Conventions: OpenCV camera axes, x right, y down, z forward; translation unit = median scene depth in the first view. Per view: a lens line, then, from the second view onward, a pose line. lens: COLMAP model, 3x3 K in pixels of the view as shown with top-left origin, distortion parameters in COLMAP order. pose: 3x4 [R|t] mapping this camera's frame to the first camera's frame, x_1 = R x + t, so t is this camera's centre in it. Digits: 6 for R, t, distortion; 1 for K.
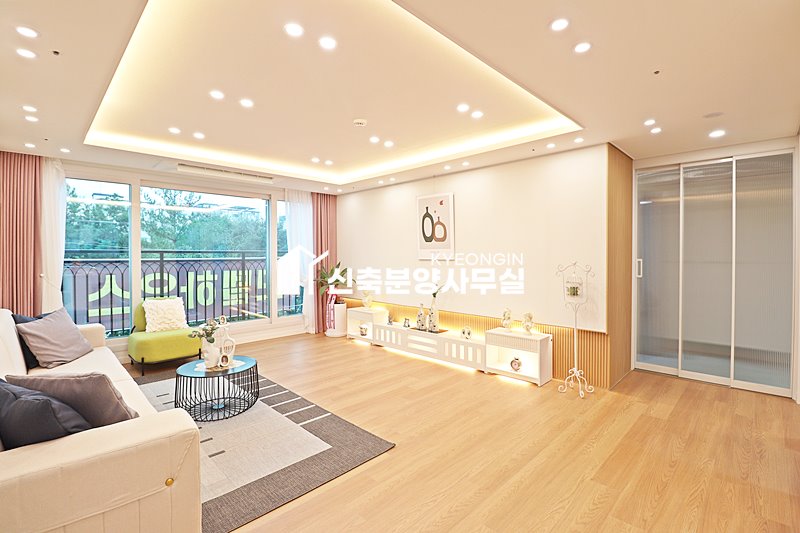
lens RADIAL K [[372.1, 0, 399.4], [0, 372.1, 263.5], [0, 0, 1]] dist [0.002434, -0.001791]
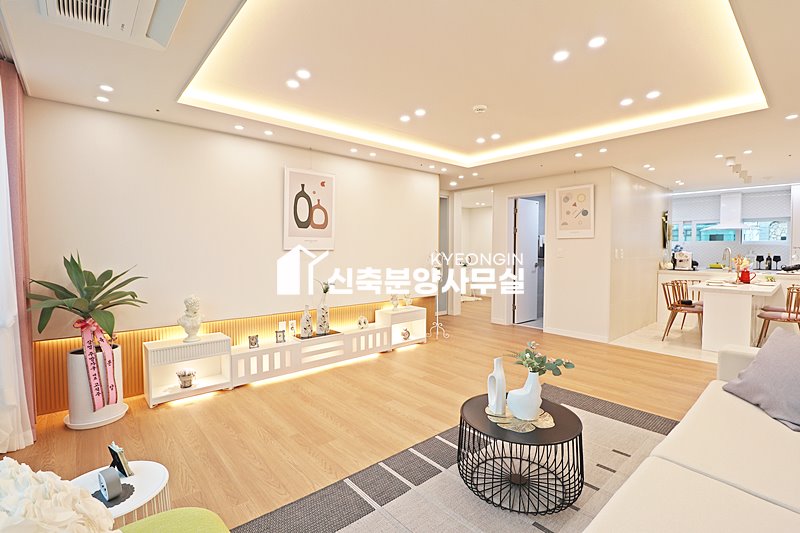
lens RADIAL K [[372.1, 0, 400.2], [0, 372.1, 263.2], [0, 0, 1]] dist [0.002434, -0.001791]
pose [[0.065529, -0.035236, 0.997228, -0.741553], [0.018578, 0.999246, 0.034086, -0.005138], [-0.997678, 0.016293, 0.066134, 0.764313]]
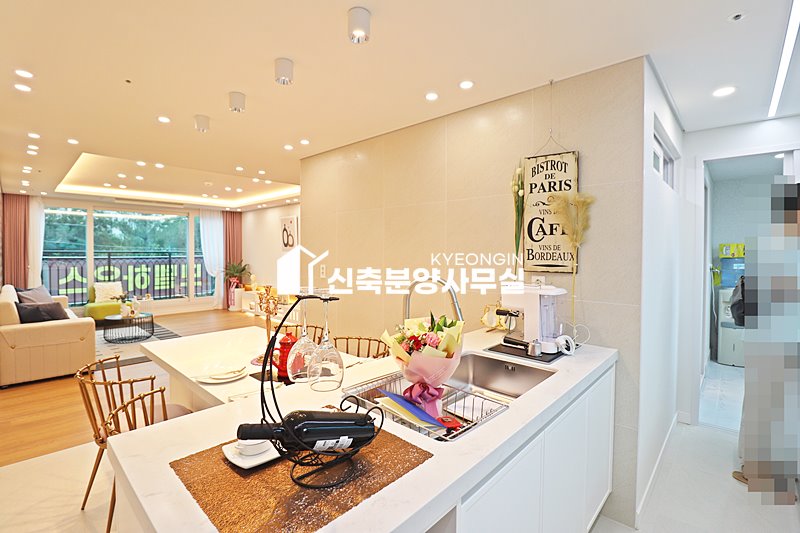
lens RADIAL K [[372.1, 0, 395.4], [0, 372.1, 262.6], [0, 0, 1]] dist [0.002434, -0.001791]
pose [[0.999645, 0.005376, 0.026103, 0.508506], [-0.005493, 0.999975, 0.004386, -0.002660], [-0.026079, -0.004528, 0.999650, -0.568456]]
